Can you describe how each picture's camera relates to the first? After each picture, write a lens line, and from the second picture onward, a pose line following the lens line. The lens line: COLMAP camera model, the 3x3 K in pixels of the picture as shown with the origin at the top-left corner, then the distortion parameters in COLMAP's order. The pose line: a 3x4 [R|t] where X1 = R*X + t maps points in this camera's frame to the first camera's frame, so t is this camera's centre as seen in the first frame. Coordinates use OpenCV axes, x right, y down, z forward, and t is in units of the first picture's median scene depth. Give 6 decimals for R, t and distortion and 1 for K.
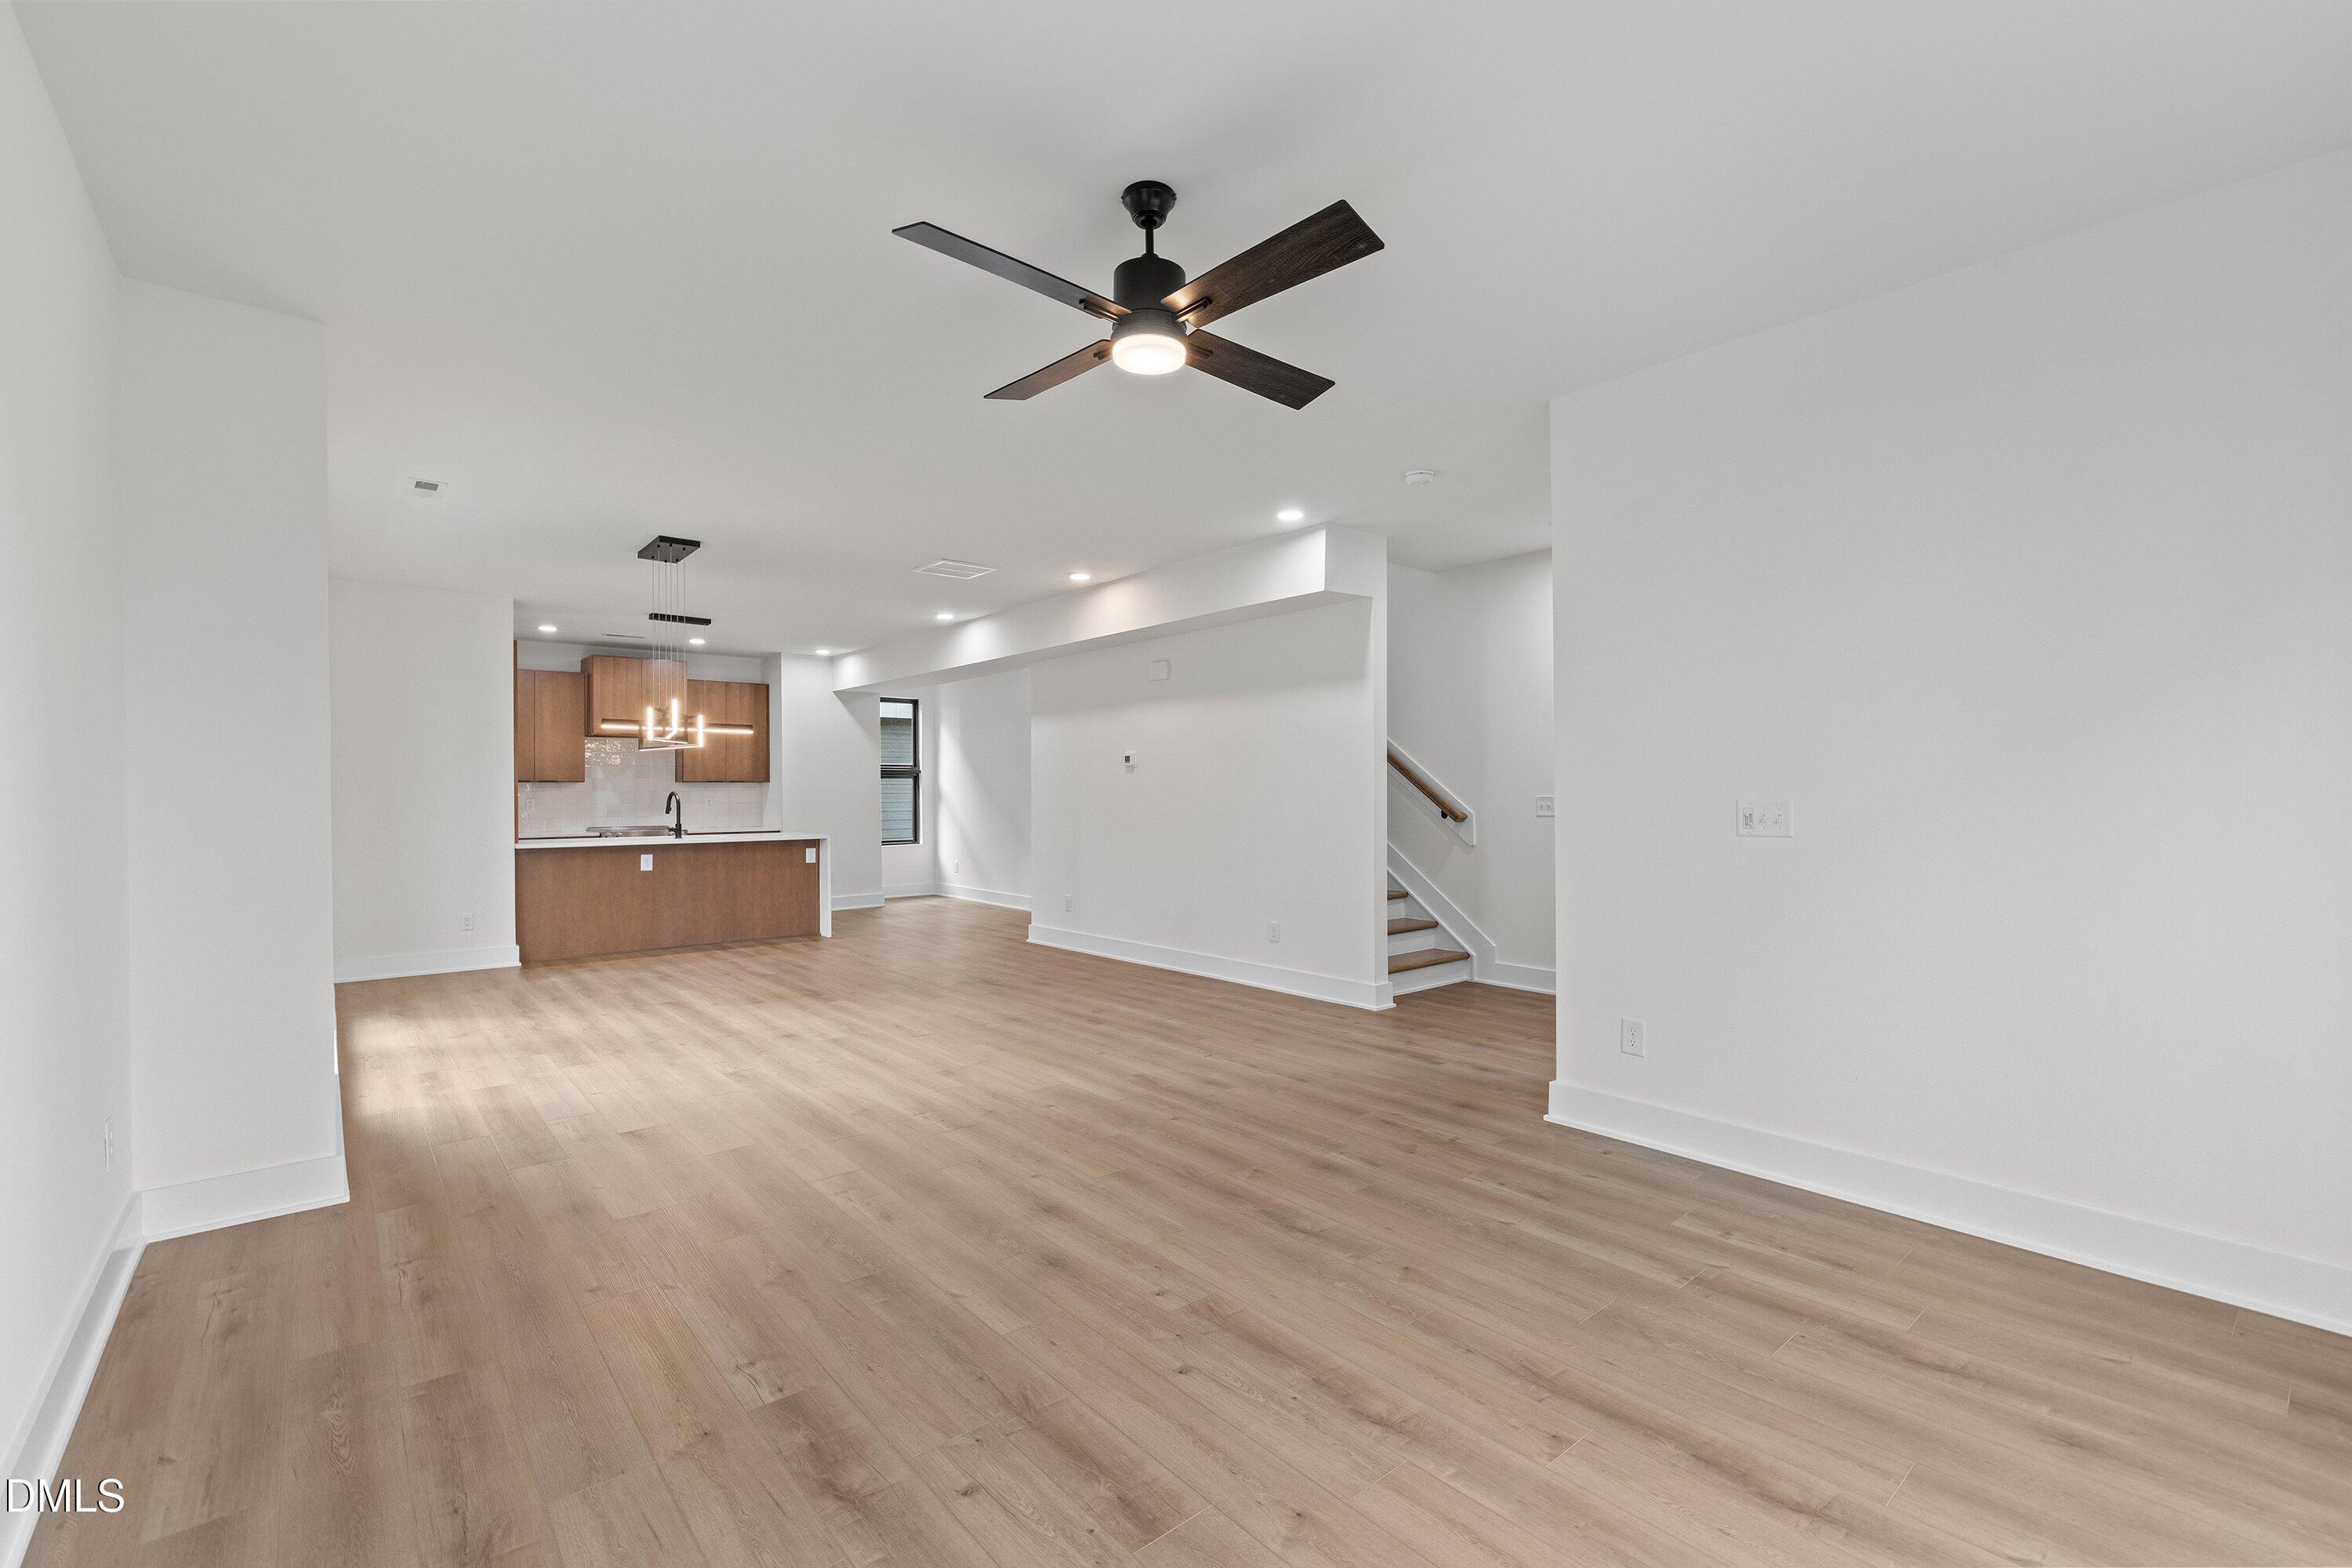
lens RADIAL K [[1017.8, 0, 1176.0], [0, 1017.8, 784.0], [0, 0, 1]] dist [-0.000197, -0.000024]
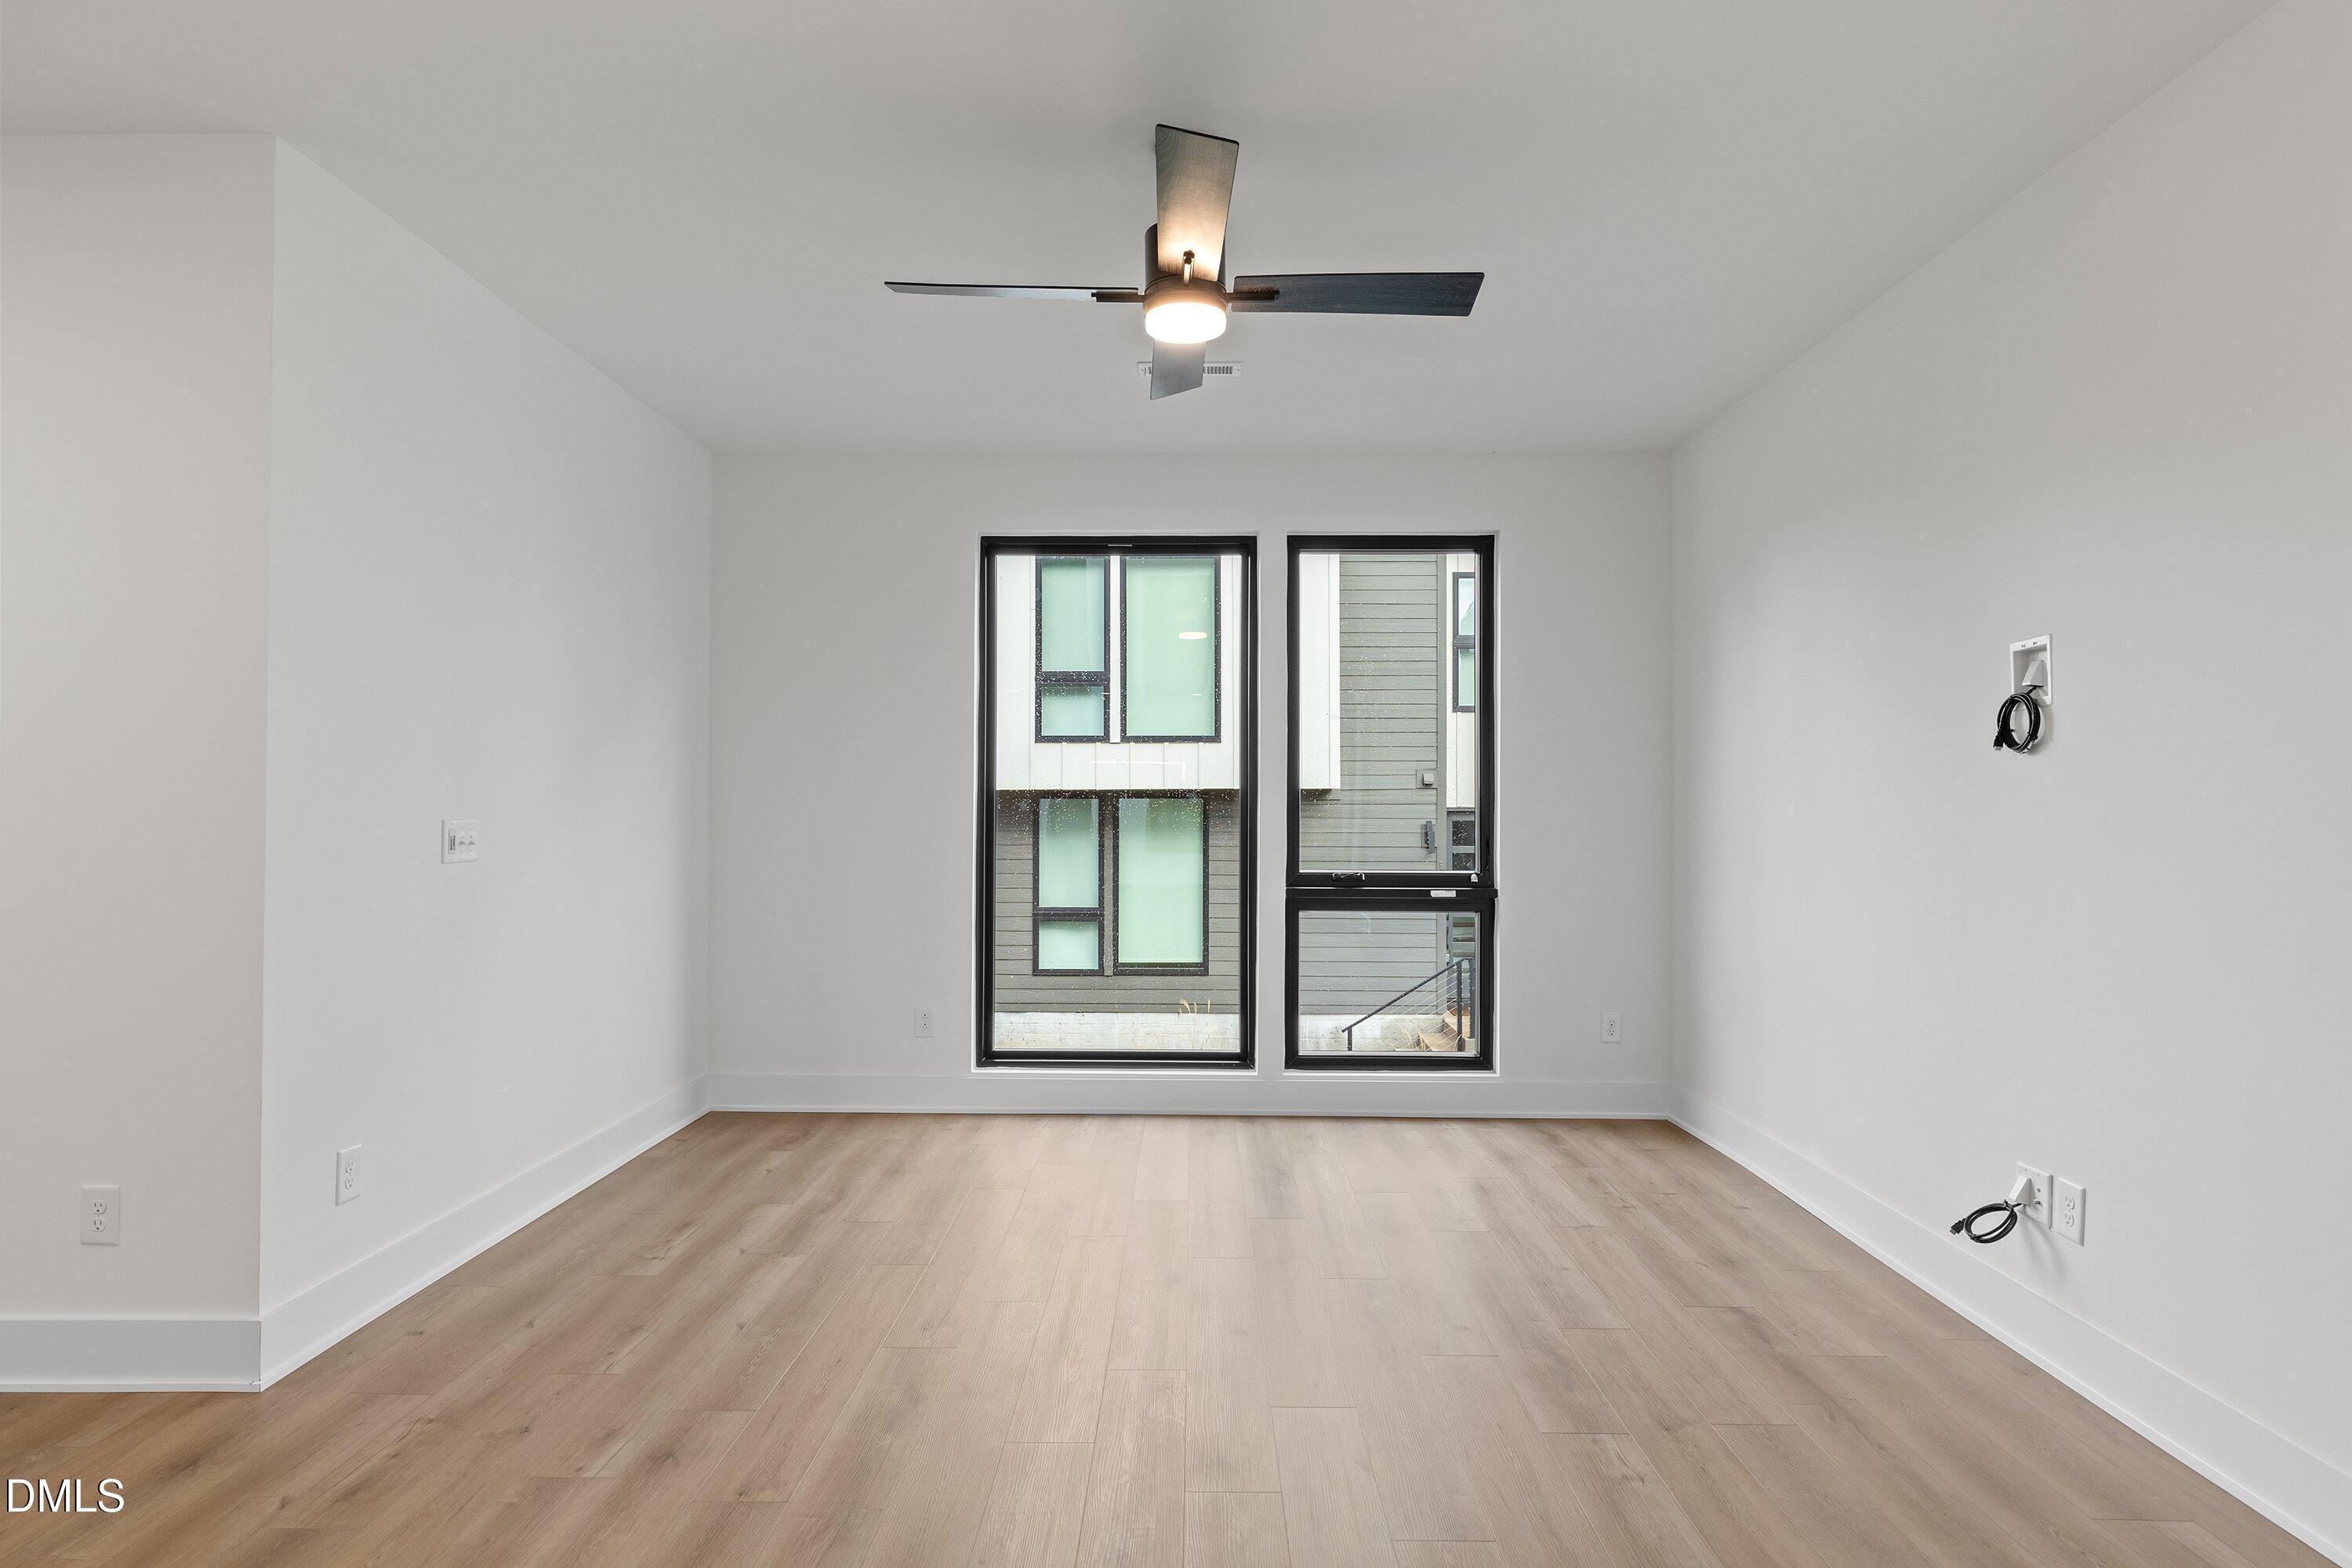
lens RADIAL K [[1274.9, 0, 1176.0], [0, 1274.9, 784.0], [0, 0, 1]] dist [0.001445, -0.000067]
pose [[-0.754489, 0.013309, 0.656178, -0.631973], [-0.001495, 0.999757, -0.021997, 0.009292], [-0.656311, -0.017577, -0.754286, 1.550248]]
